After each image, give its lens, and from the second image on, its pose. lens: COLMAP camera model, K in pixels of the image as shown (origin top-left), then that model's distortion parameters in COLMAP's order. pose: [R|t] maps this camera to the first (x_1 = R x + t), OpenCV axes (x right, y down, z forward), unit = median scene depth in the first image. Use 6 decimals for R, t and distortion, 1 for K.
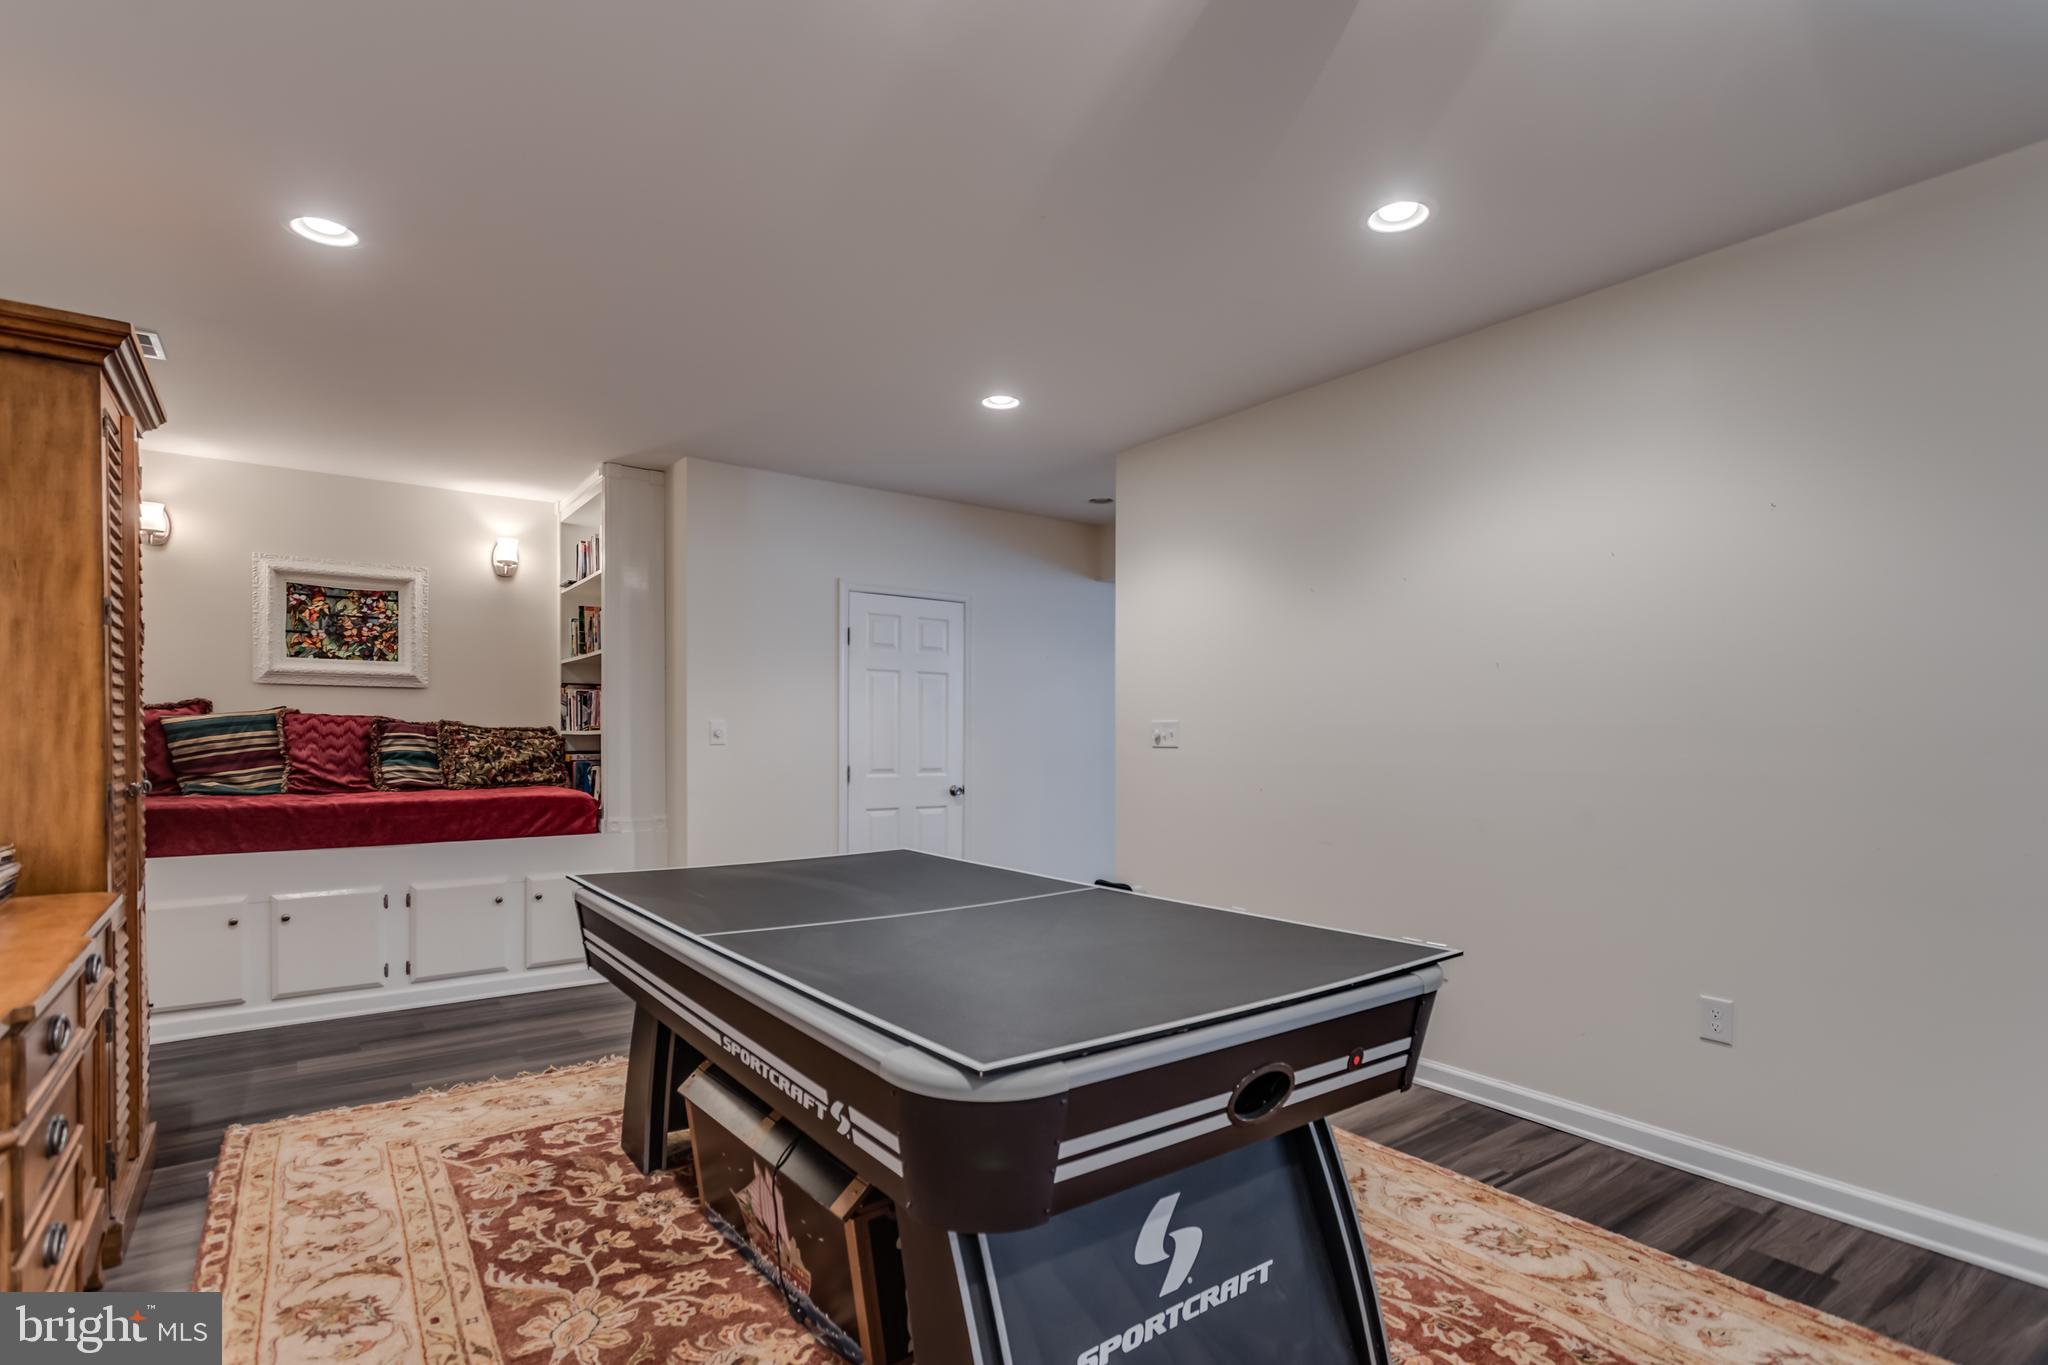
lens RADIAL K [[1000.1, 0, 1017.8], [0, 1000.1, 752.8], [0, 0, 1]] dist [0.010517, 0.000350]
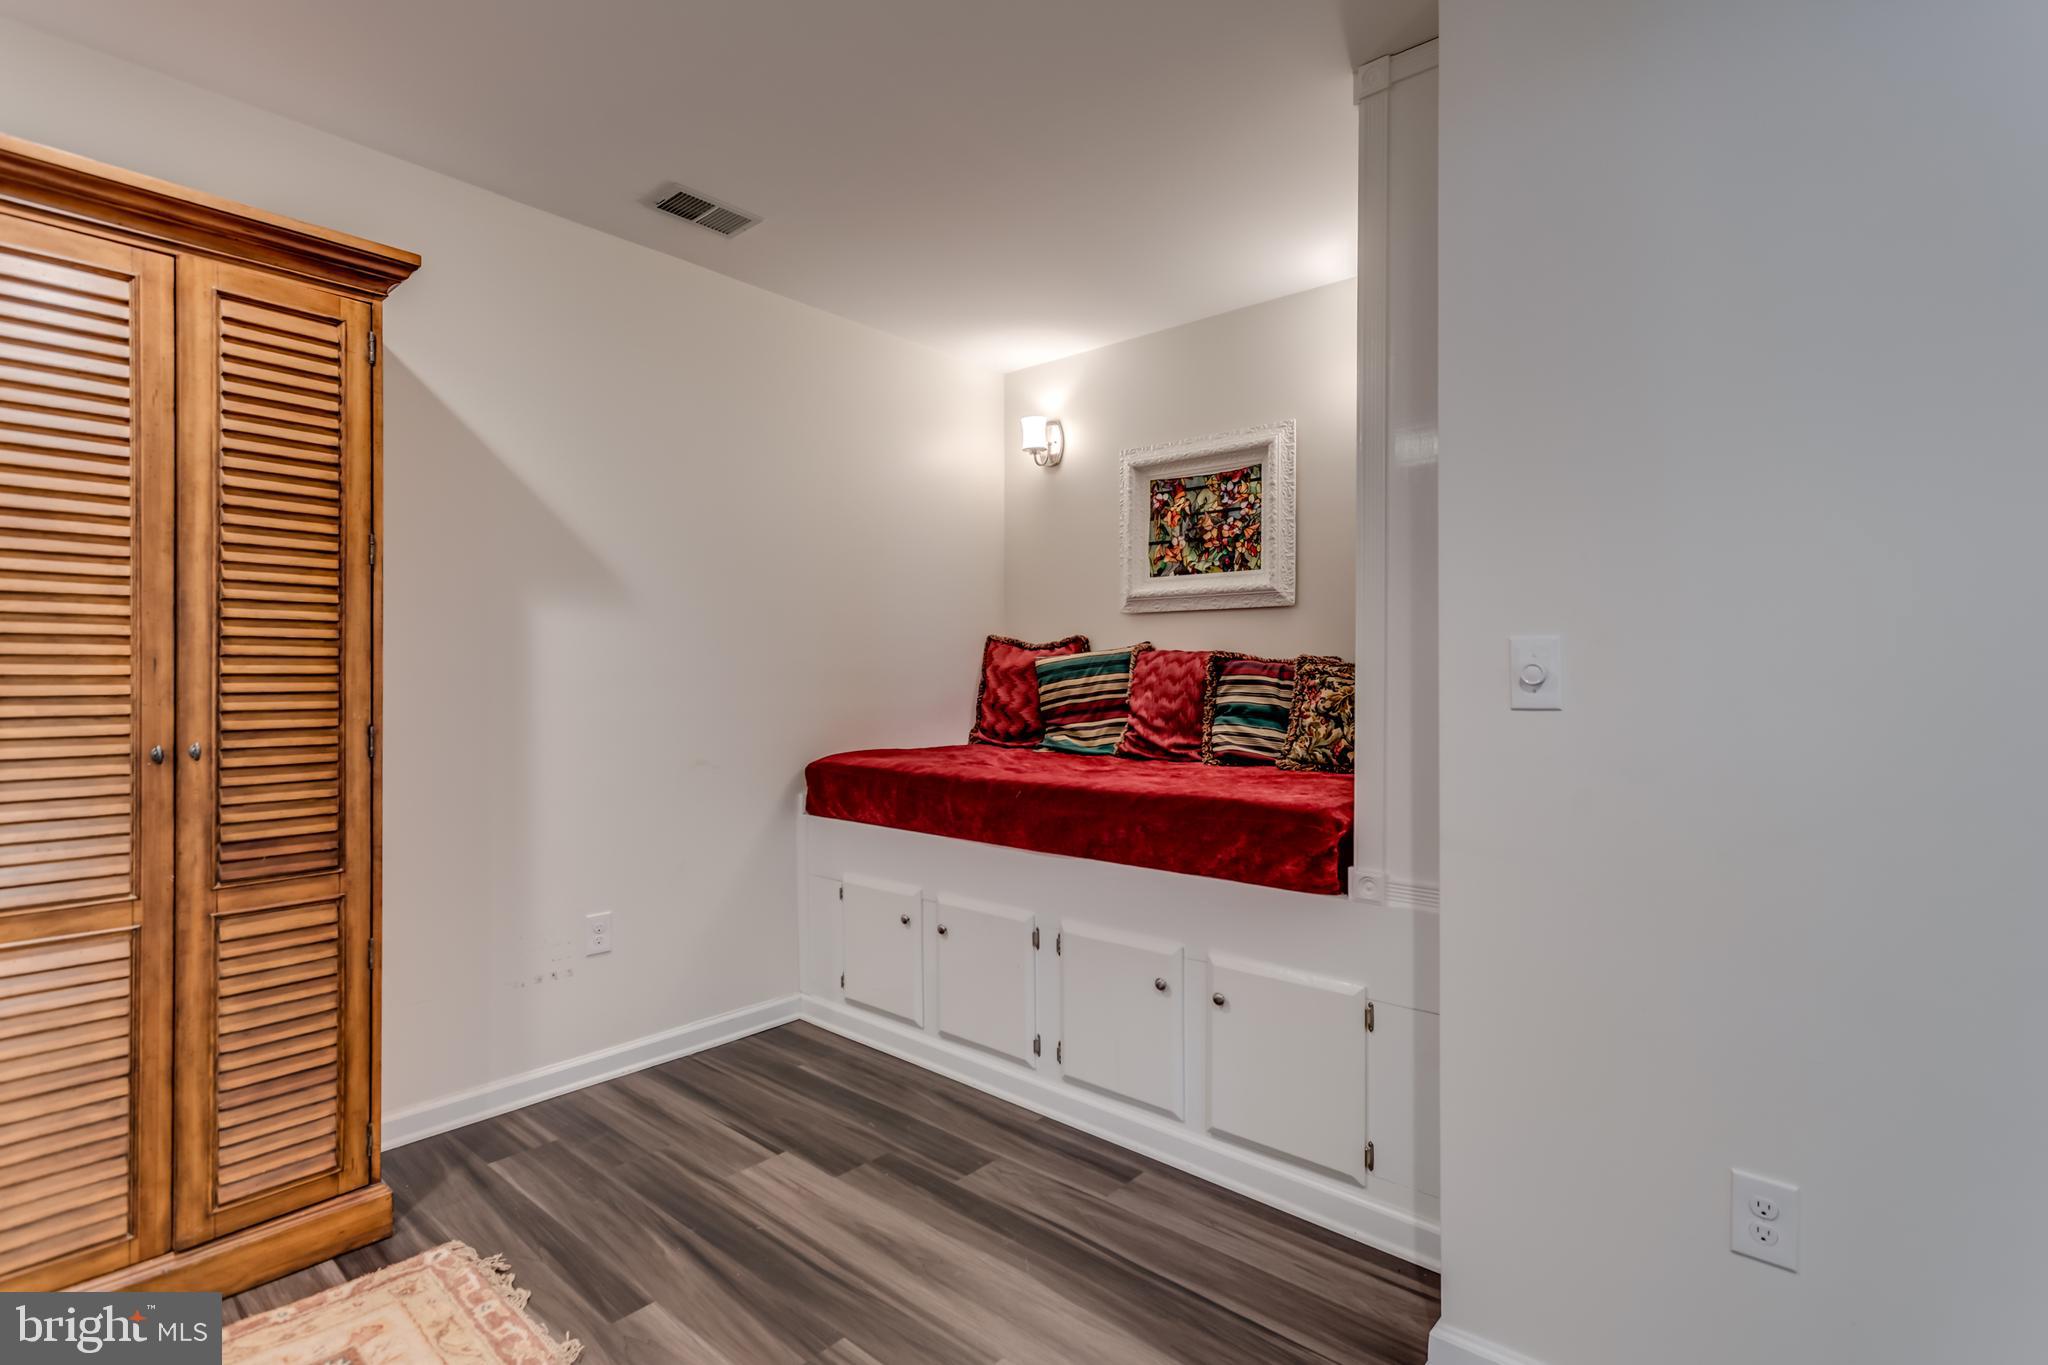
lens RADIAL K [[984.2, 0, 1017.9], [0, 984.2, 673.7], [0, 0, 1]] dist [0.000843, 0.000473]
pose [[0.222572, -0.003407, -0.974910, -0.015294], [-0.017860, 0.999812, -0.007571, -0.014003], [0.974753, 0.019097, 0.222469, 0.726952]]
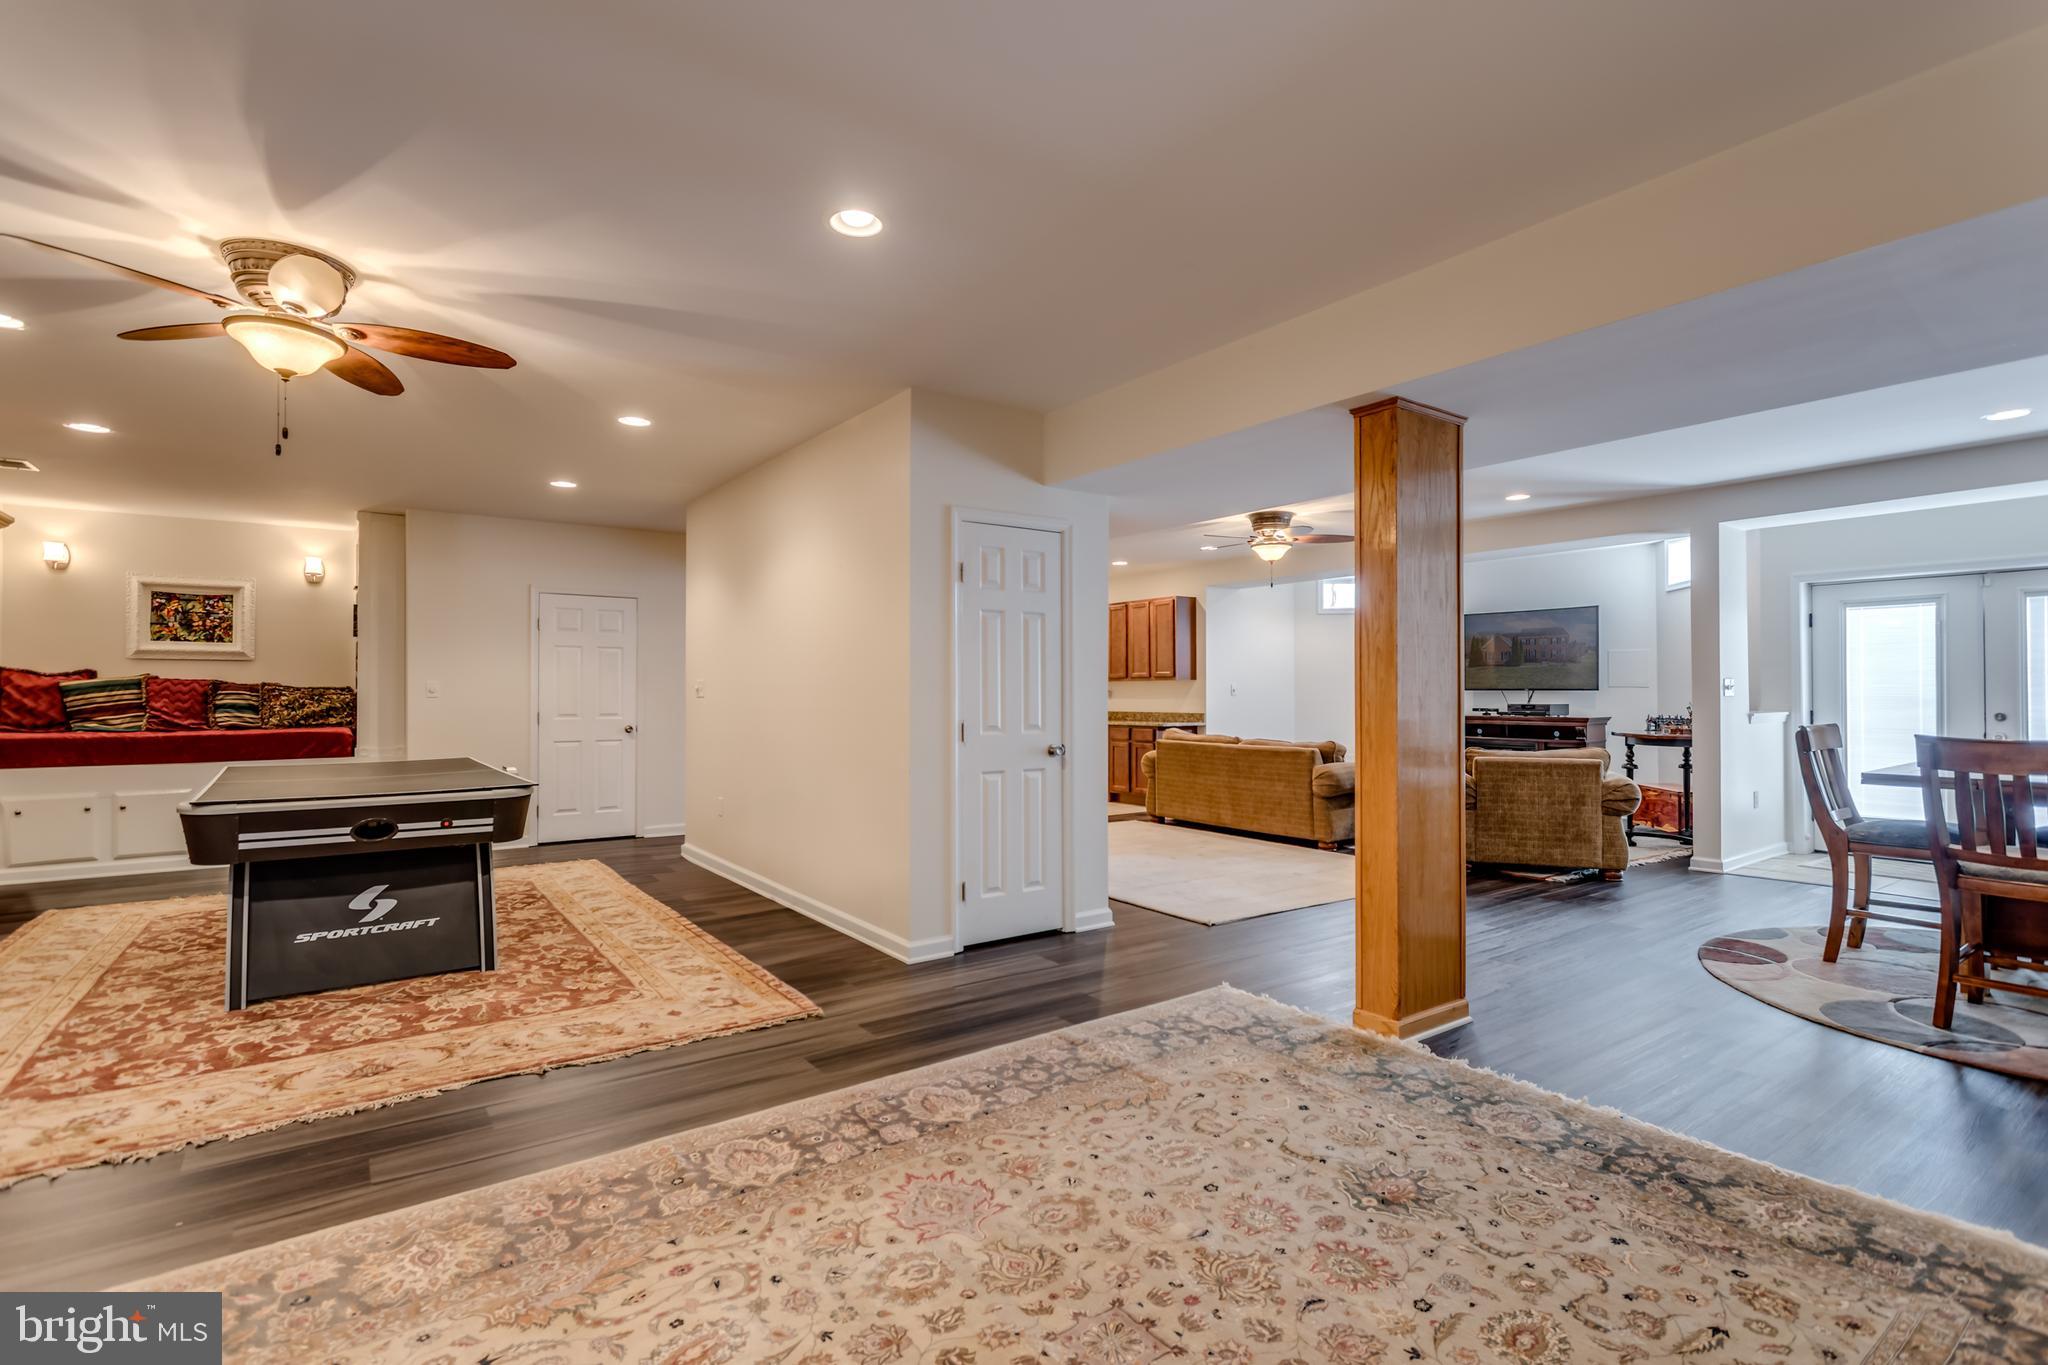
lens RADIAL K [[966.4, 0, 1027.7], [0, 966.4, 688.8], [0, 0, 1]] dist [0.003470, 0.001544]
pose [[0.999988, -0.004769, -0.001028, 0.574583], [0.004747, 0.999772, -0.020842, 0.012587], [0.001128, 0.020837, 0.999782, -0.437385]]
